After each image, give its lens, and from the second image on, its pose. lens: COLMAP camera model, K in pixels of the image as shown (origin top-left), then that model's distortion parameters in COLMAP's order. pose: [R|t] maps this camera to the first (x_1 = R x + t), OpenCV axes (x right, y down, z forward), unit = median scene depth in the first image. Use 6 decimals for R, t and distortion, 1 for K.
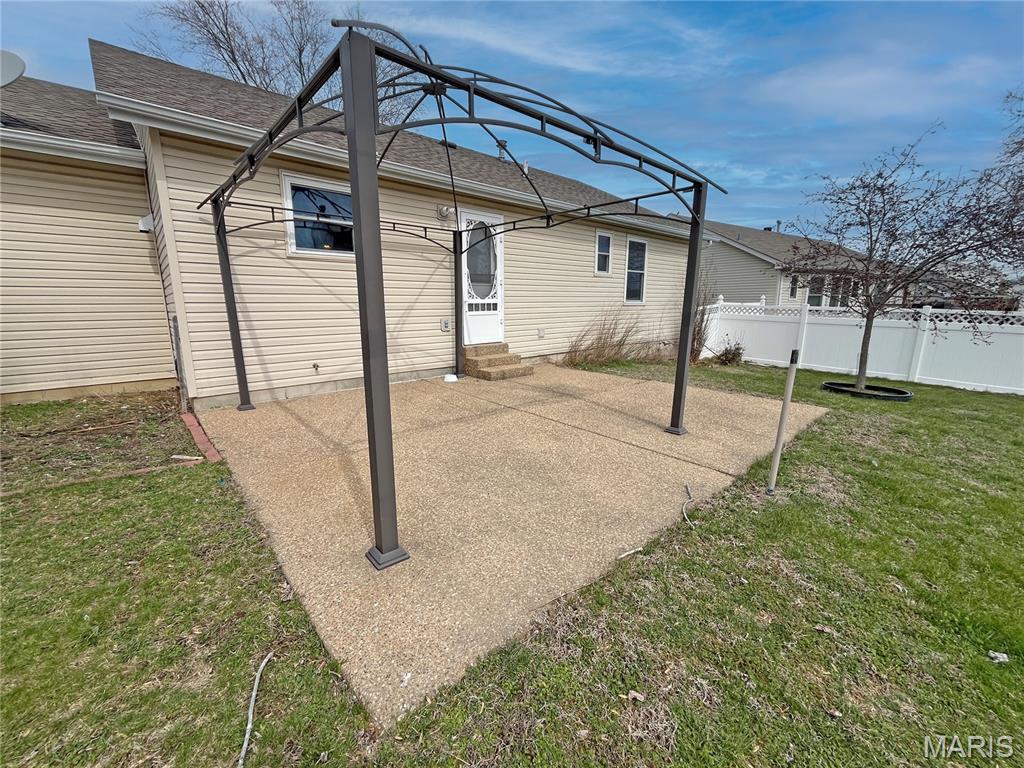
lens RADIAL K [[417.7, 0, 512.5], [0, 417.7, 389.4], [0, 0, 1]] dist [0.003320, -0.000290]
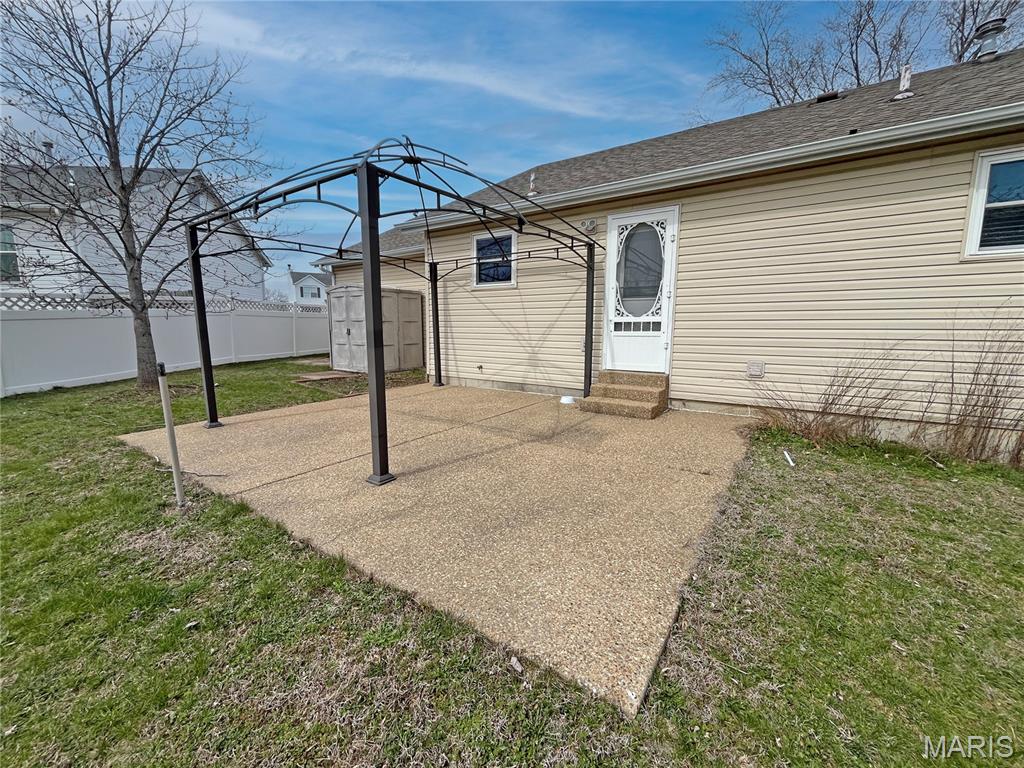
lens RADIAL K [[417.7, 0, 510.3], [0, 417.7, 394.7], [0, 0, 1]] dist [0.003320, -0.000290]
pose [[0.230485, 0.167018, -0.958635, 0.705890], [-0.199226, 0.972390, 0.121514, -0.121561], [0.952463, 0.162978, 0.257396, 0.595998]]
